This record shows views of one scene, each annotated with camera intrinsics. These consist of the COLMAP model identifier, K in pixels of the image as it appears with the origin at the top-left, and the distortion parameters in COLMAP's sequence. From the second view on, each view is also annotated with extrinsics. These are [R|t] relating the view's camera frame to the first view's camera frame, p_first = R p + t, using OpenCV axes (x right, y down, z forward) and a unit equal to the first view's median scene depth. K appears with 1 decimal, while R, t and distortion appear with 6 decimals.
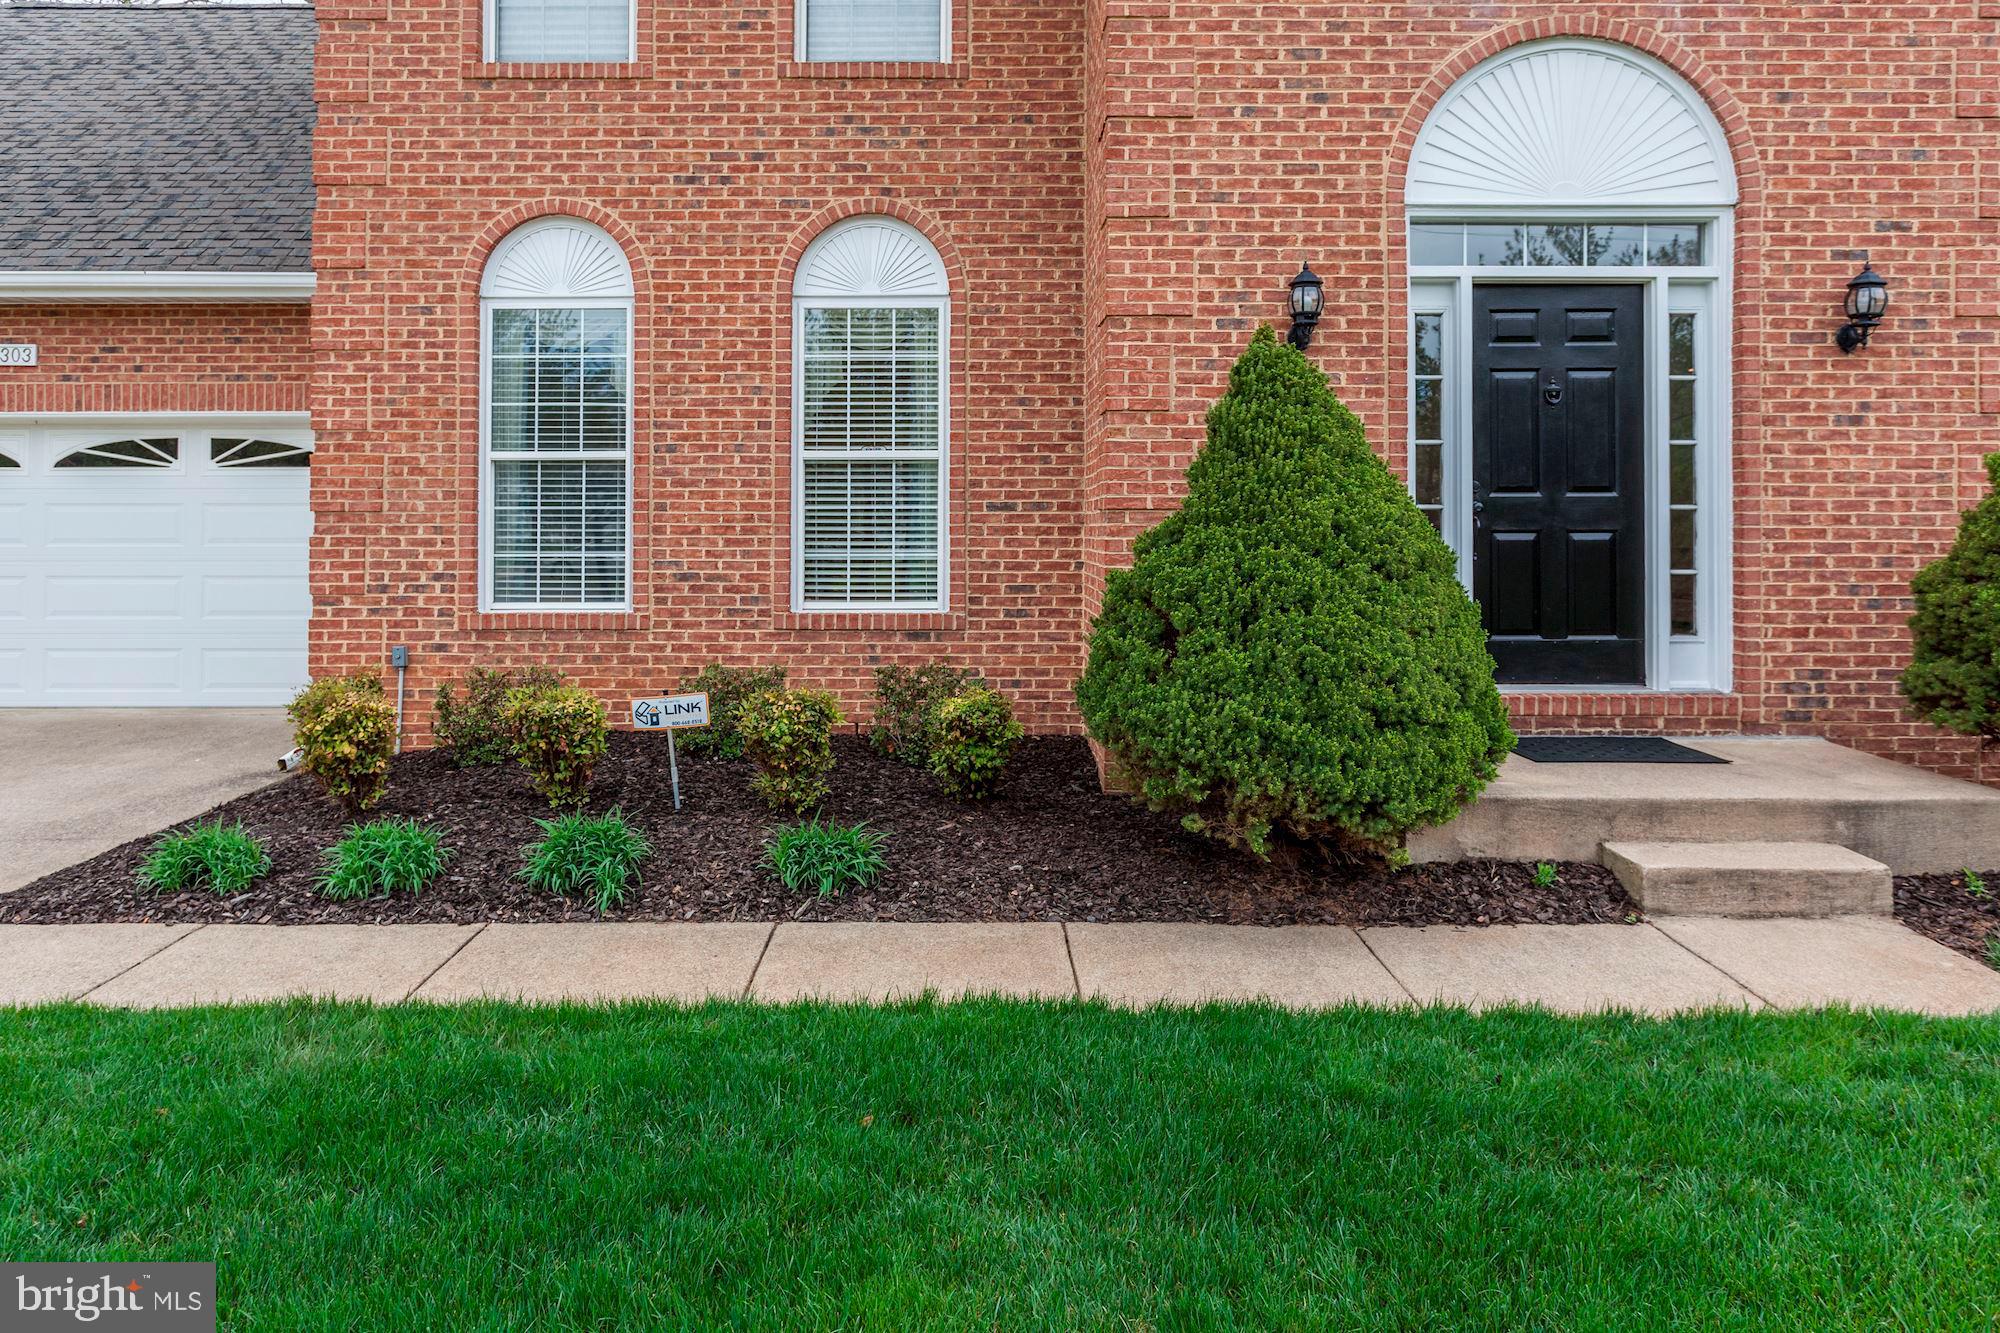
lens RADIAL K [[1392.8, 0, 994.2], [0, 1392.8, 506.1], [0, 0, 1]] dist [-0.007391, 0.002520]
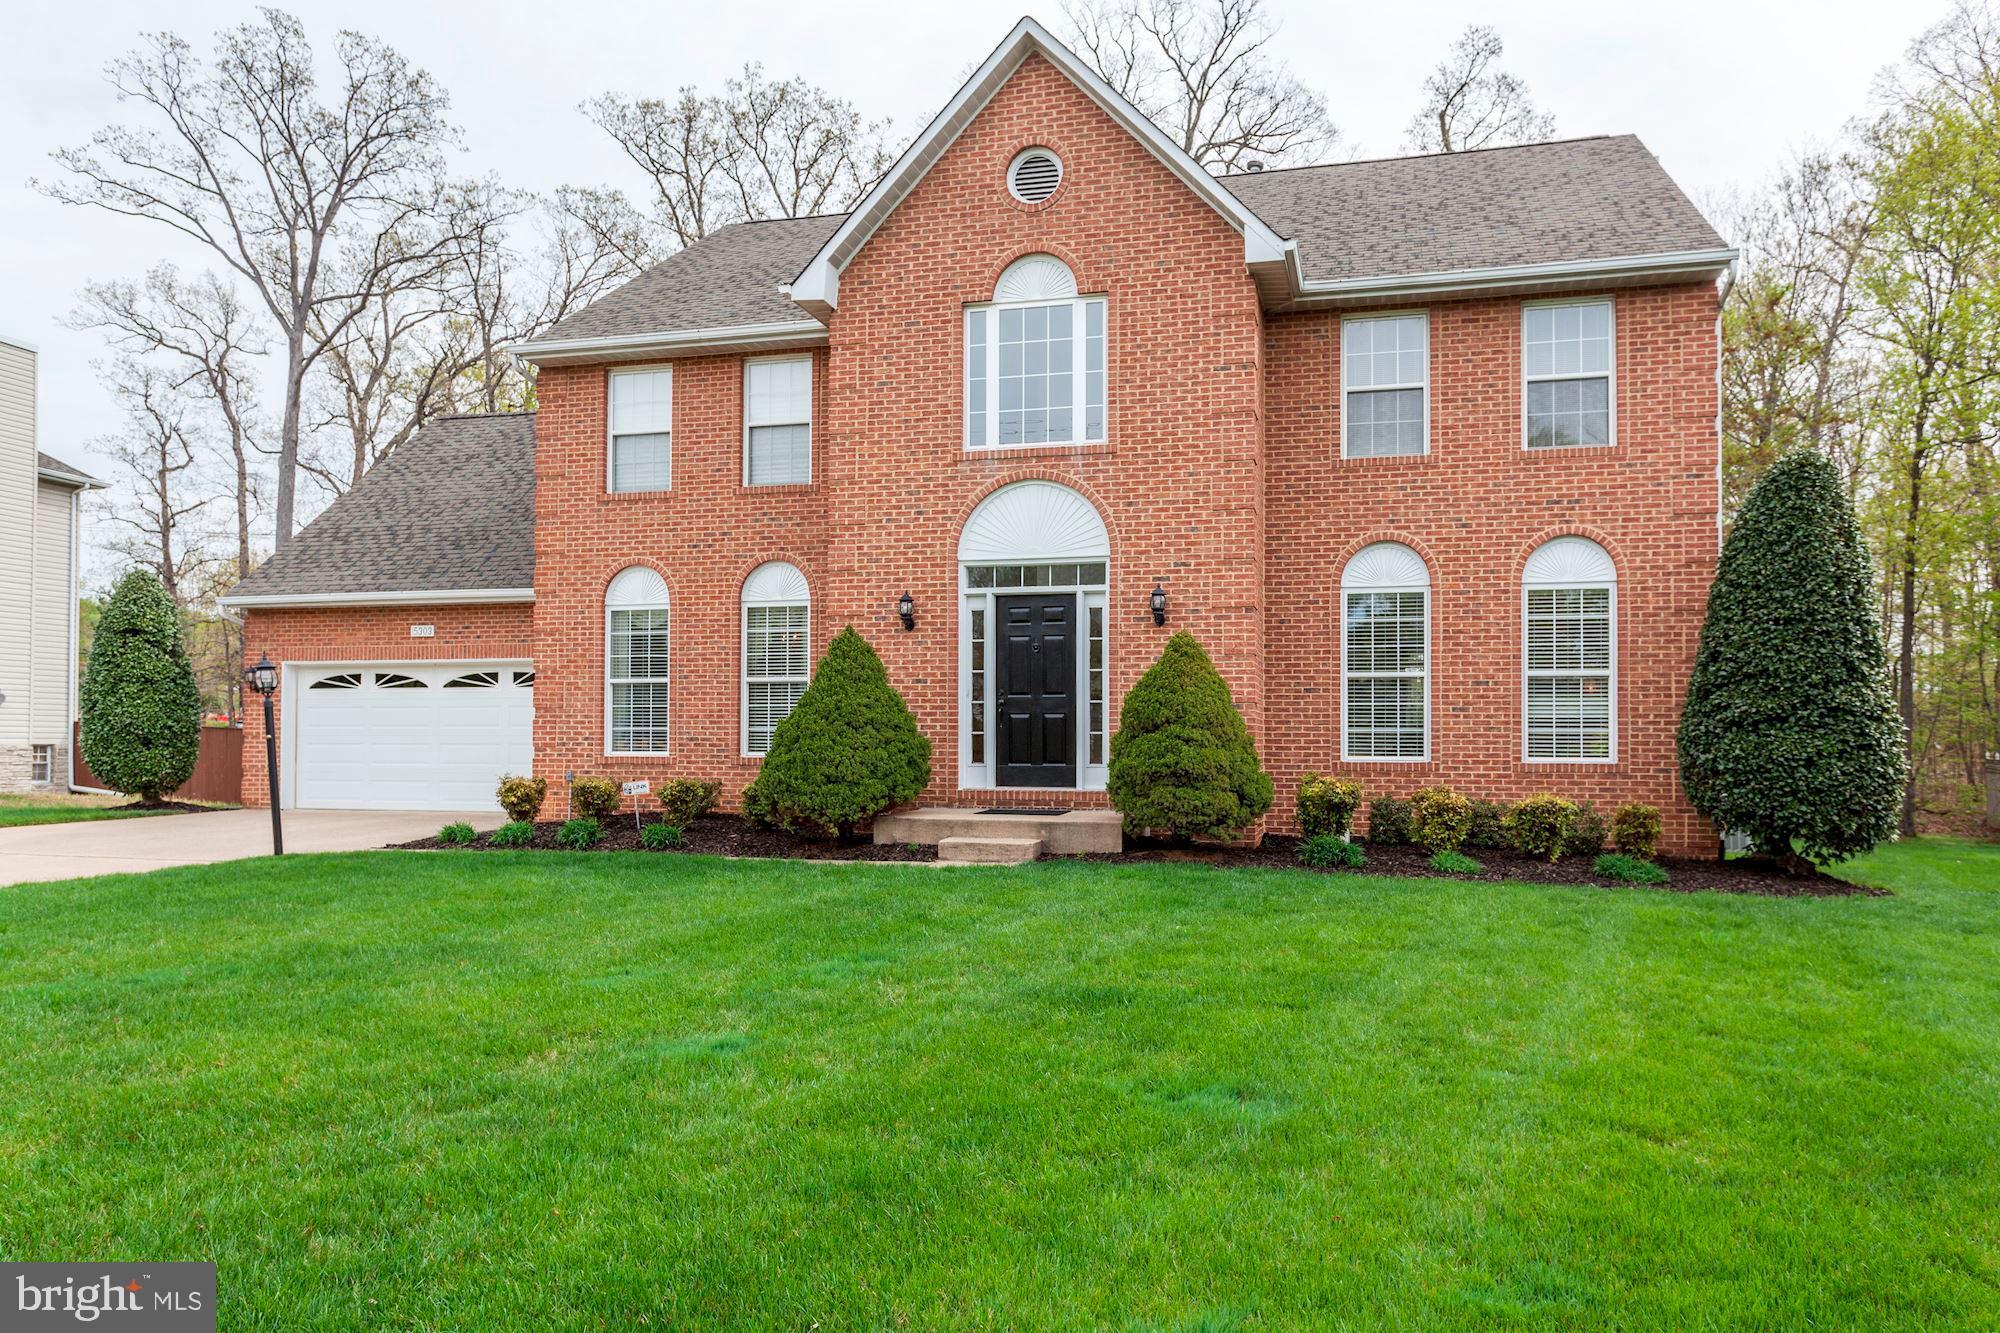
lens RADIAL K [[1398.8, 0, 997.9], [0, 1398.8, 718.5], [0, 0, 1]] dist [-0.008213, 0.000513]
pose [[0.963460, -0.001397, -0.267849, 0.928823], [0.001103, 0.999999, -0.001248, 0.028819], [0.267851, 0.000906, 0.963460, -1.056738]]
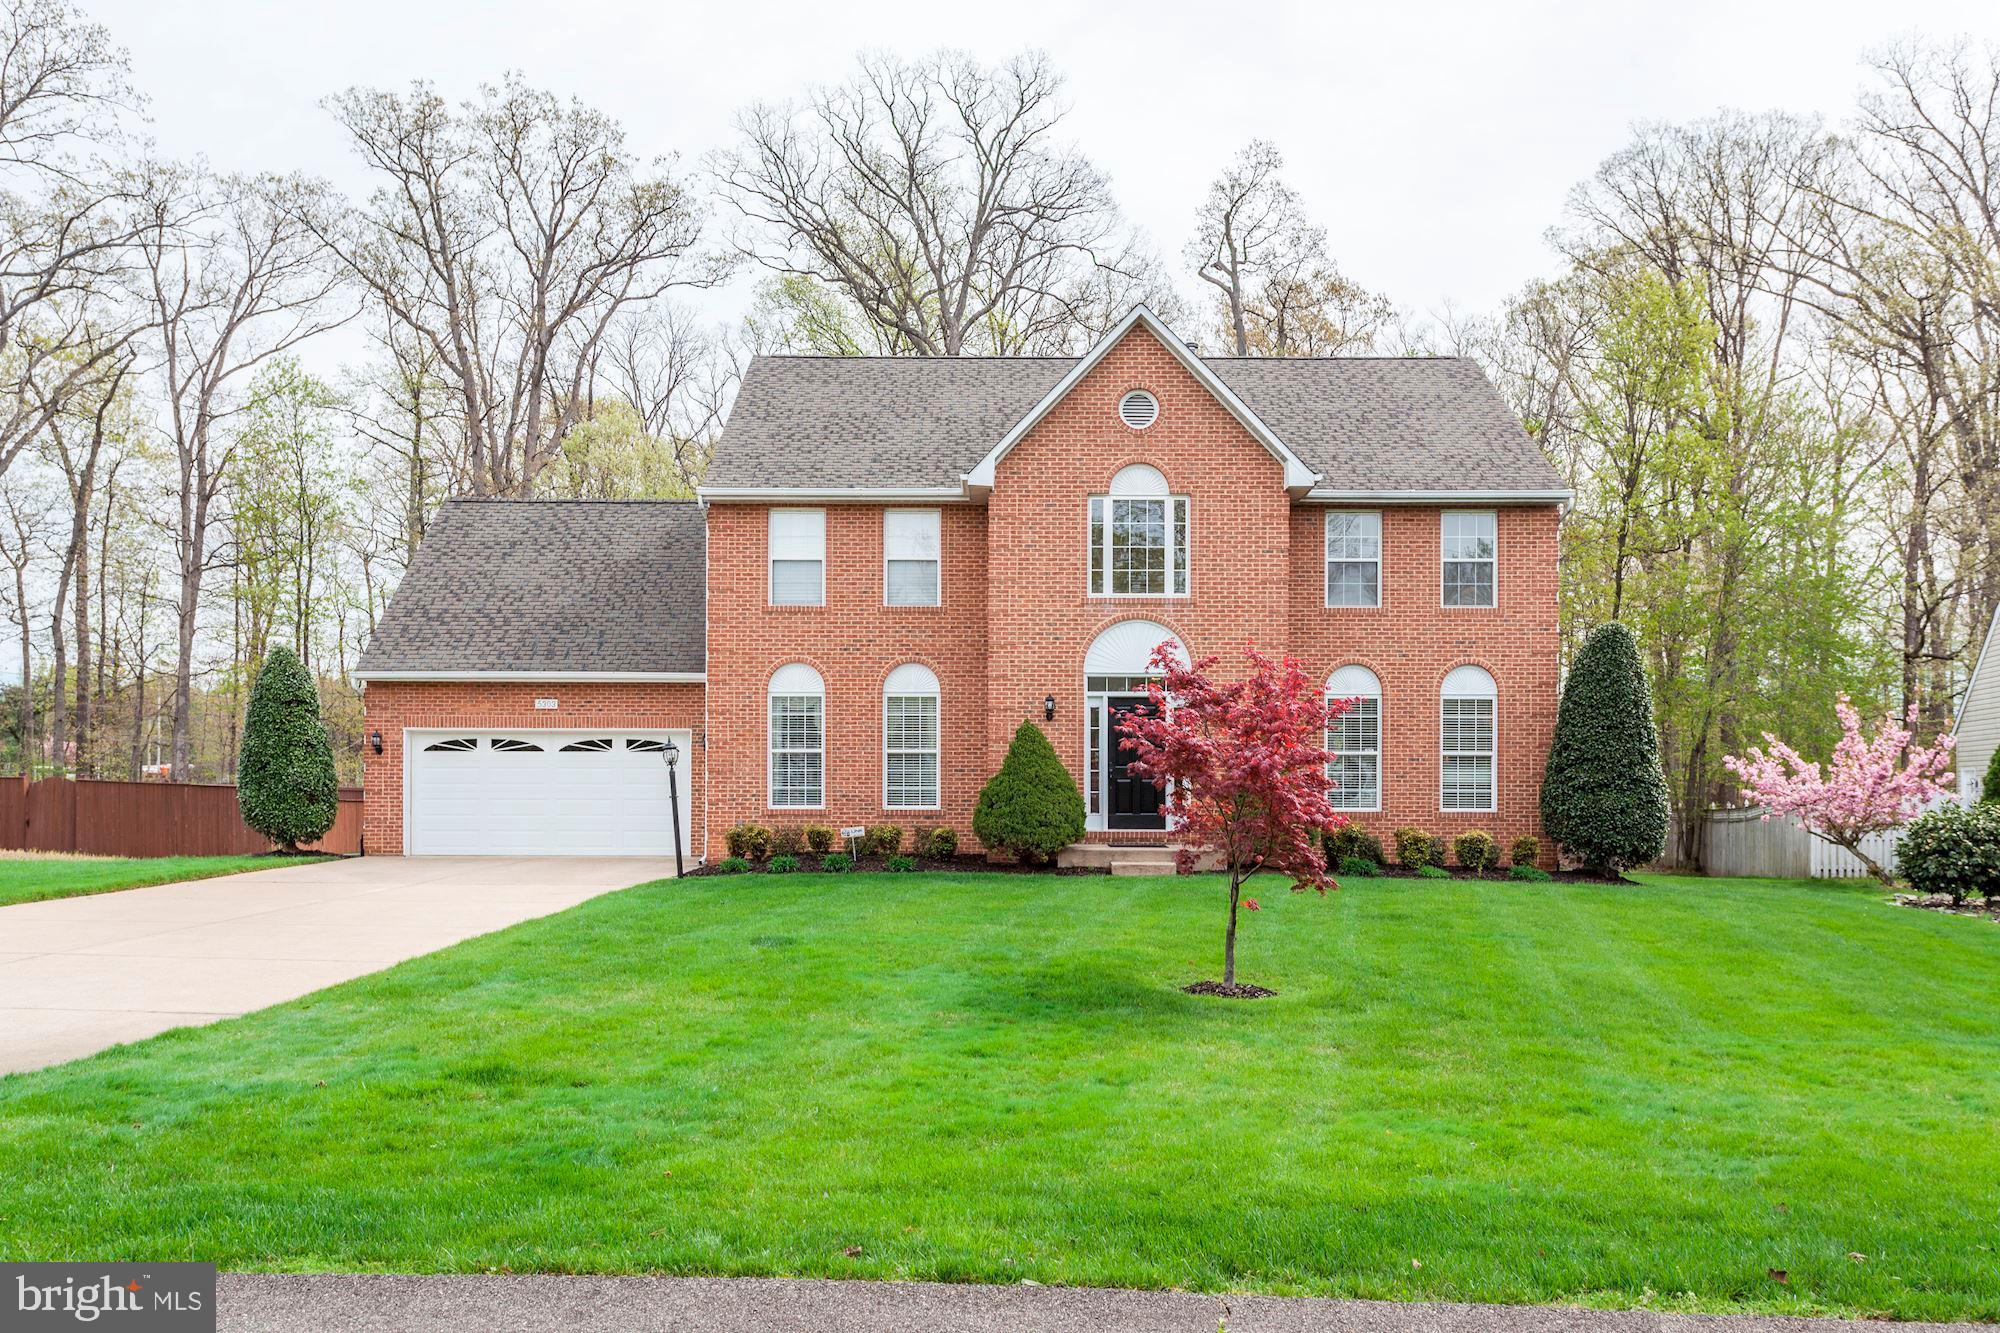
lens RADIAL K [[1617.6, 0, 1002.0], [0, 1617.6, 785.6], [0, 0, 1]] dist [-0.000262, 0.001370]
pose [[0.999659, 0.003148, -0.025919, 0.204109], [-0.002835, 0.999923, 0.012085, -0.009606], [0.025955, -0.012008, 0.999591, -2.597784]]
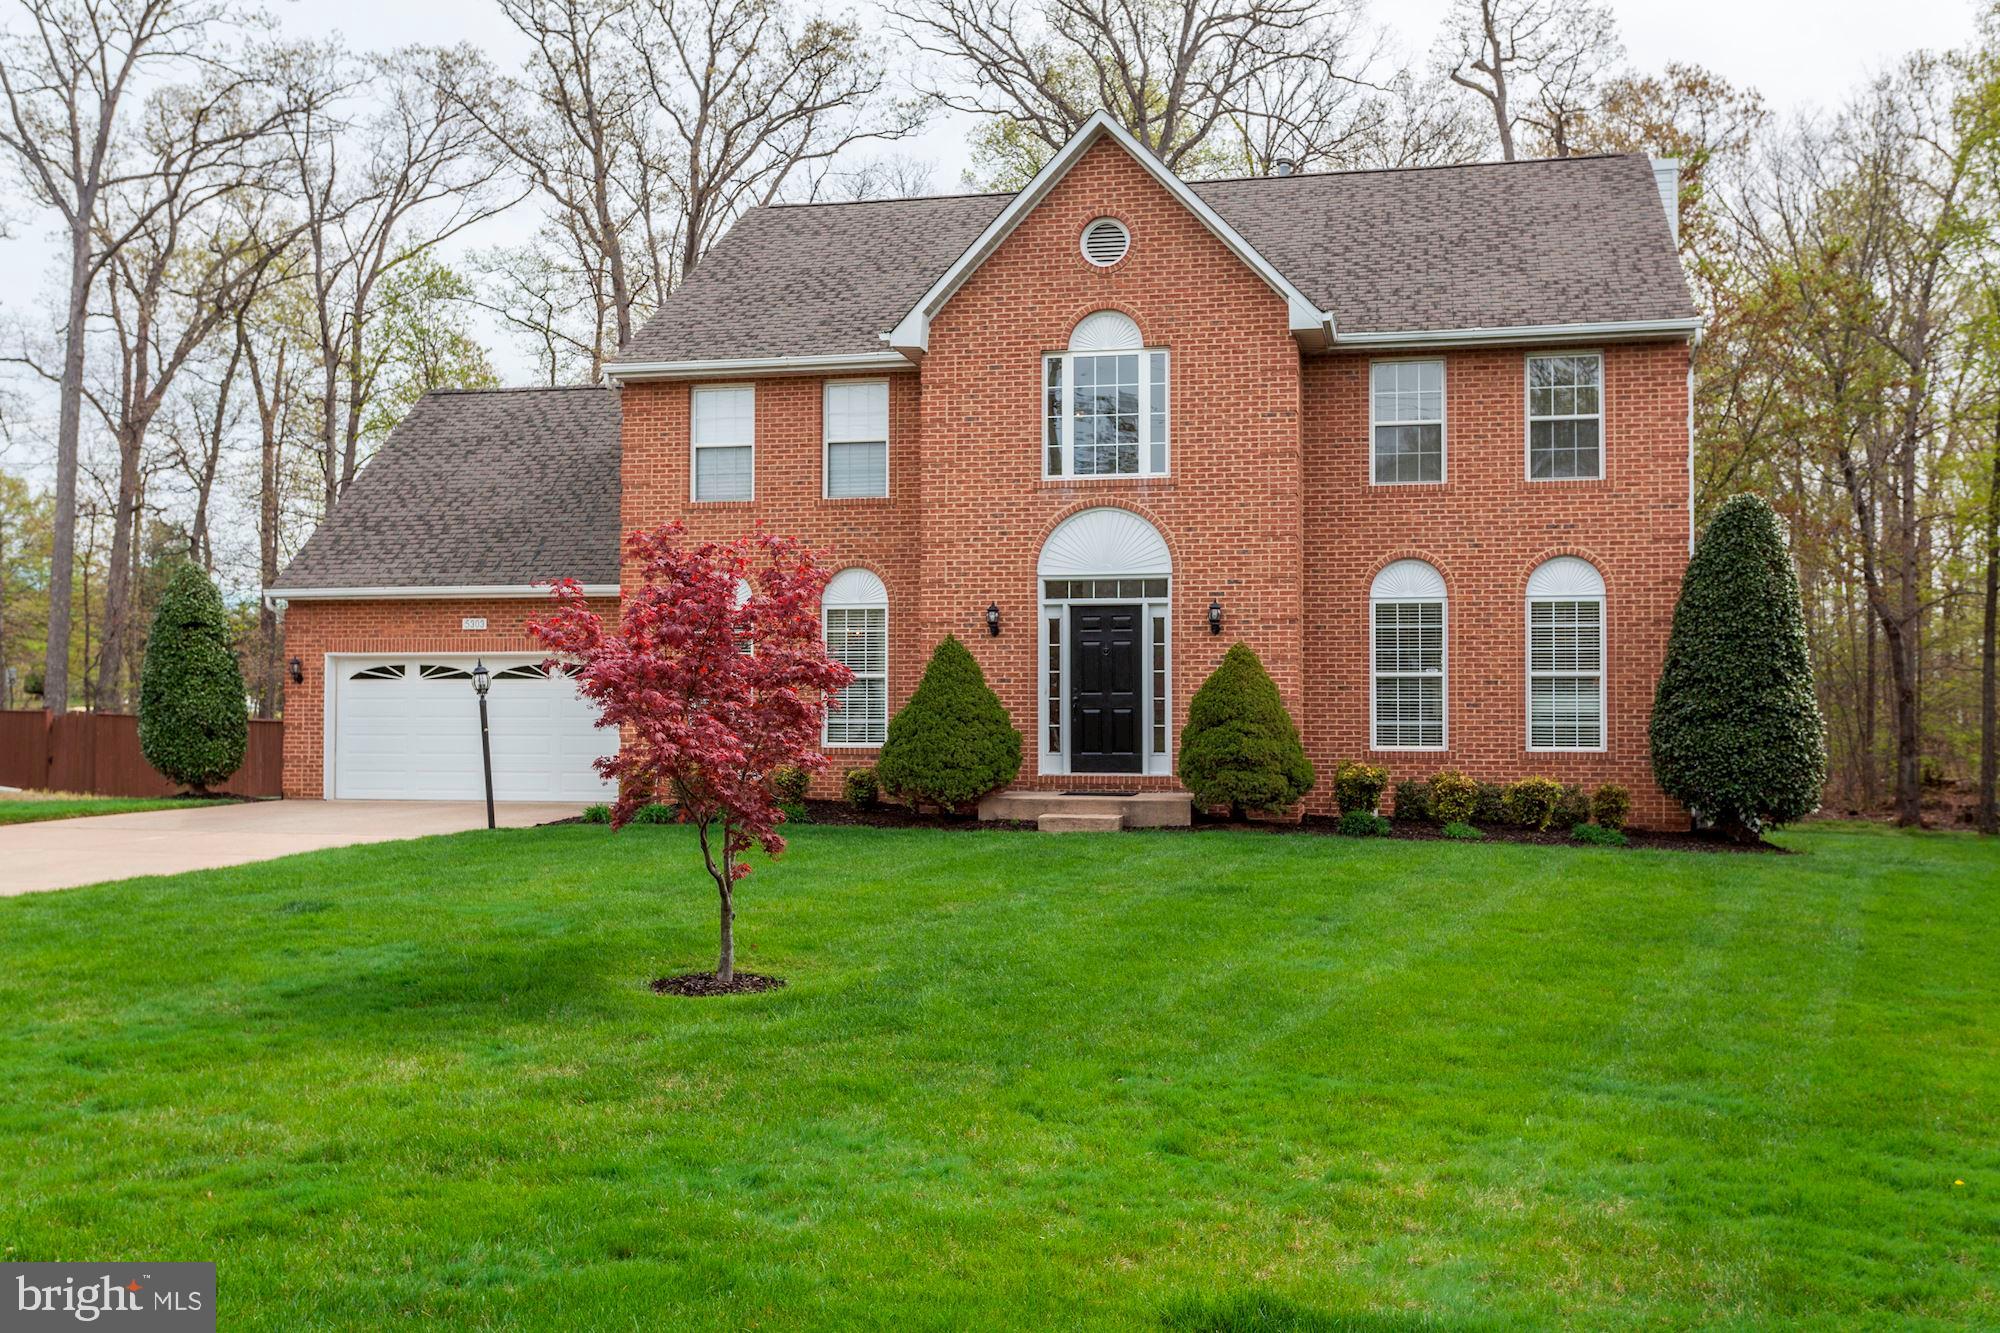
lens RADIAL K [[1924.8, 0, 945.6], [0, 1924.8, 670.6], [0, 0, 1]] dist [-0.000429, -0.012166]
pose [[0.969557, -0.004695, -0.244822, 0.966642], [0.001314, 0.999902, -0.013969, -0.001746], [0.244863, 0.013222, 0.969467, -2.331709]]
